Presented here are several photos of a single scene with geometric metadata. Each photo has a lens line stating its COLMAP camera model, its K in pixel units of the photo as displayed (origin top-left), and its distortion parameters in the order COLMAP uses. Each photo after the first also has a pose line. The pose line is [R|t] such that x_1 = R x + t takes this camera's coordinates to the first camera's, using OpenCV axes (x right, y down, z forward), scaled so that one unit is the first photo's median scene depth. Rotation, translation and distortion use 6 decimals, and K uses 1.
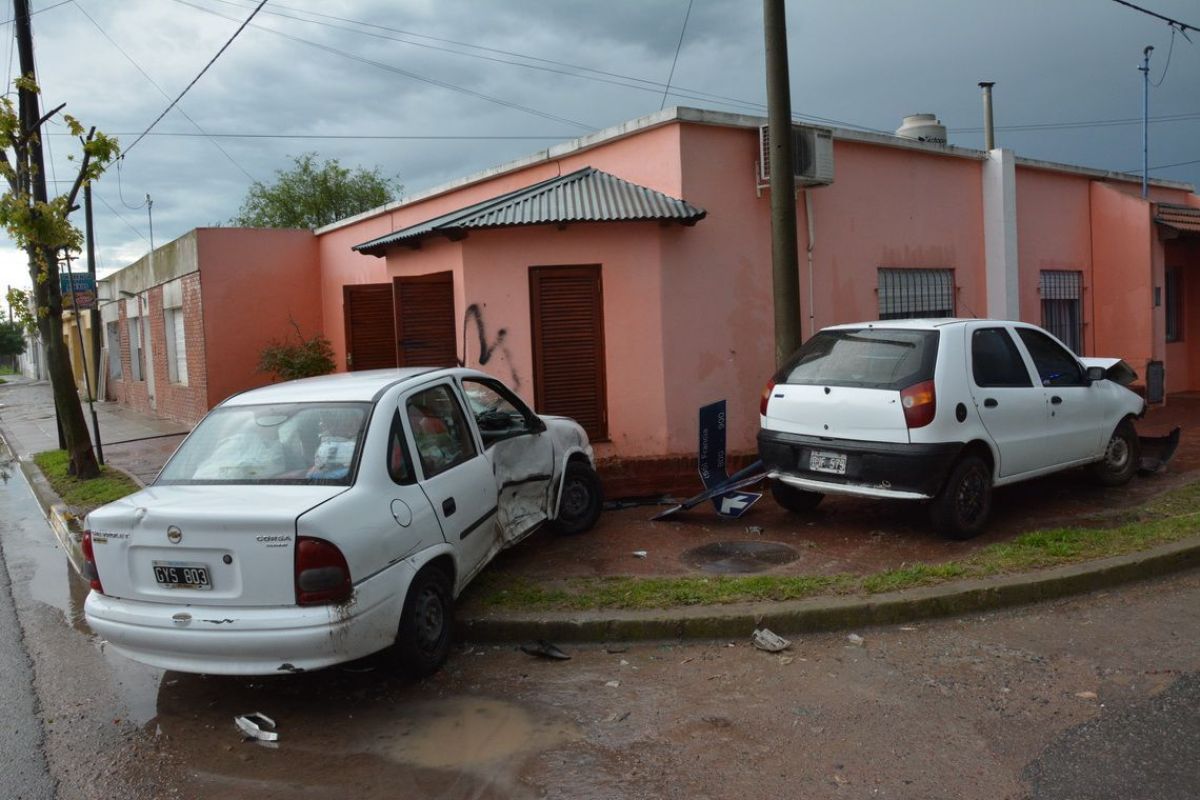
lens RADIAL K [[942.1, 0, 603.1], [0, 942.1, 385.0], [0, 0, 1]] dist [-0.156360, 0.122500]
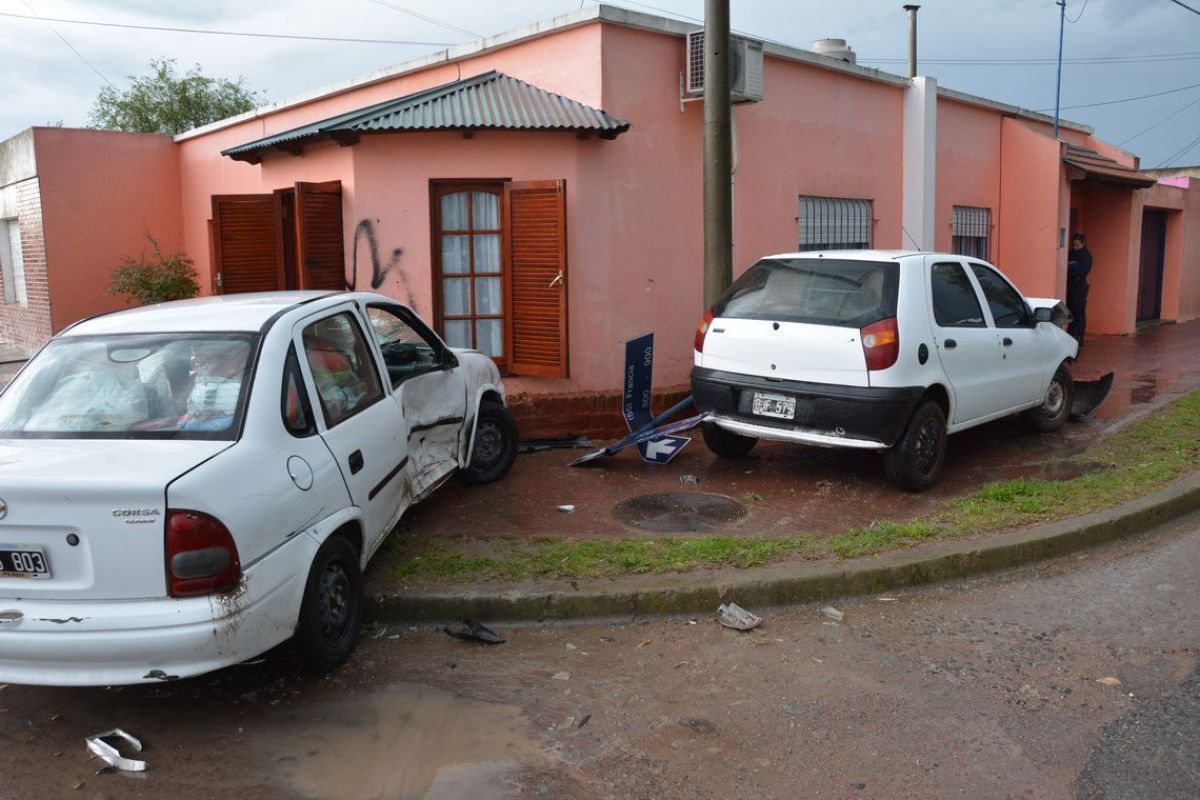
lens RADIAL K [[942.1, 0, 603.1], [0, 942.1, 385.0], [0, 0, 1]] dist [-0.156360, 0.122500]
pose [[0.990229, 0.009539, 0.139122, -0.048227], [-0.020152, 0.996974, 0.075078, -0.001807], [-0.137984, -0.077148, 0.987425, 0.127312]]
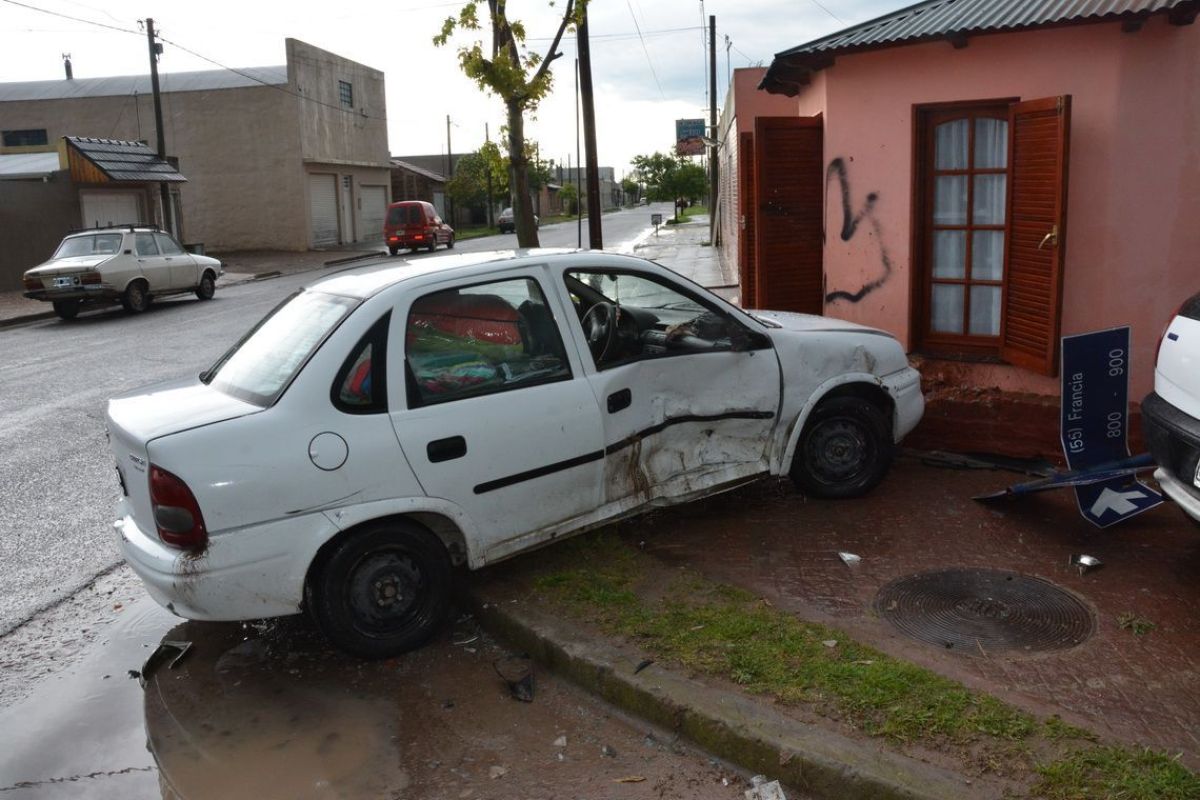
lens RADIAL K [[959.7, 0, 602.8], [0, 959.7, 381.3], [0, 0, 1]] dist [-0.150417, 0.130340]
pose [[0.743898, 0.145827, -0.652189, 0.305909], [-0.042641, 0.984271, 0.171443, -0.041966], [0.666931, -0.099726, 0.738416, 0.398726]]
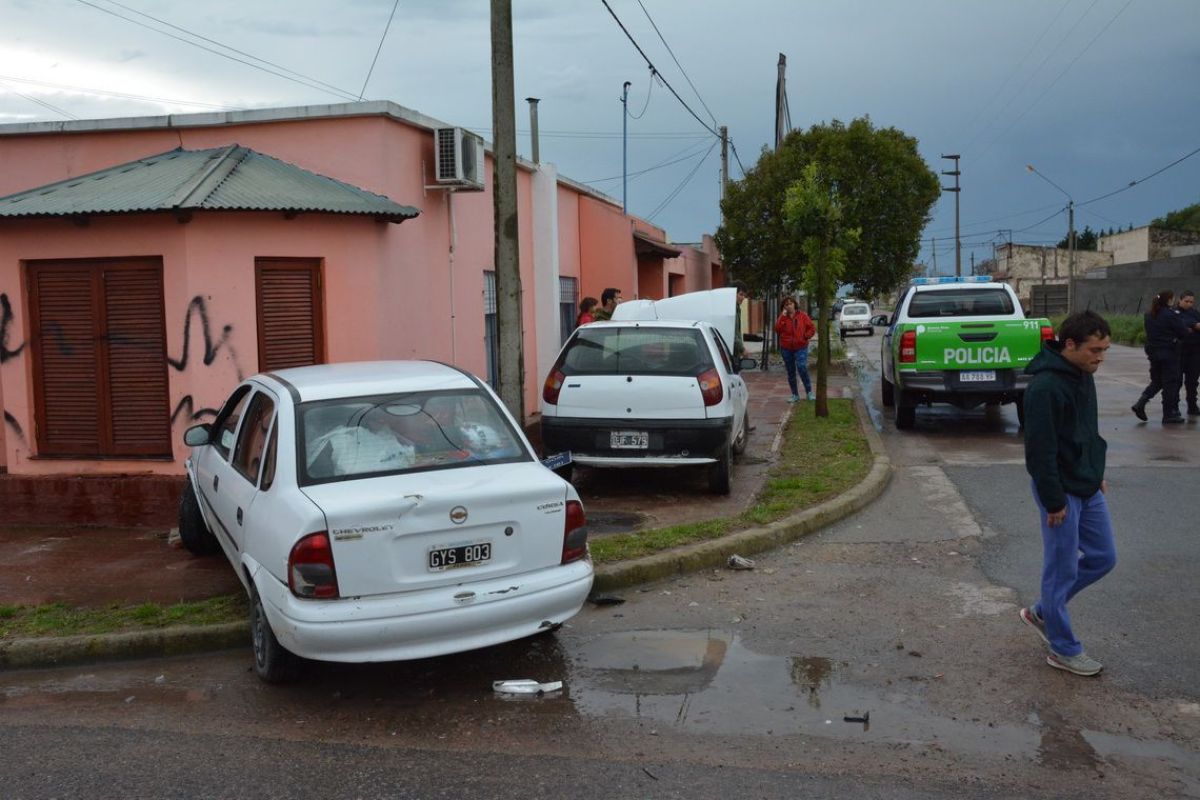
lens RADIAL K [[1139.9, 0, 617.6], [0, 1139.9, 387.4], [0, 0, 1]] dist [-0.110013, 0.213292]
pose [[0.723682, -0.024298, 0.689705, -0.752593], [0.033733, 0.999431, -0.000186, 0.015869], [-0.689308, 0.023400, 0.724090, -0.035066]]
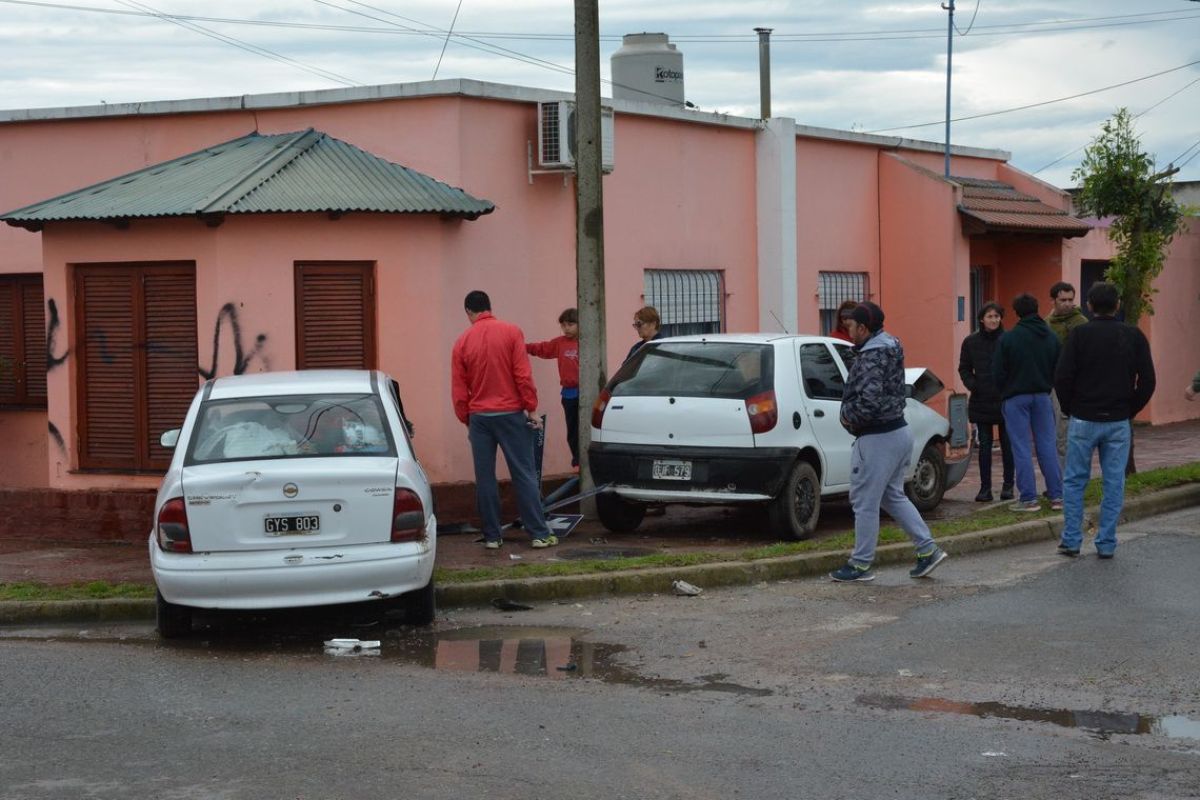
lens RADIAL K [[2278.6, 0, 599.9], [0, 2278.6, 376.4], [0, 0, 1]] dist [0.347777, 0.036911]
pose [[0.922200, 0.016557, 0.386360, -0.803029], [0.001539, 0.998918, -0.046481, 0.095184], [-0.386711, 0.043459, 0.921176, -1.290601]]
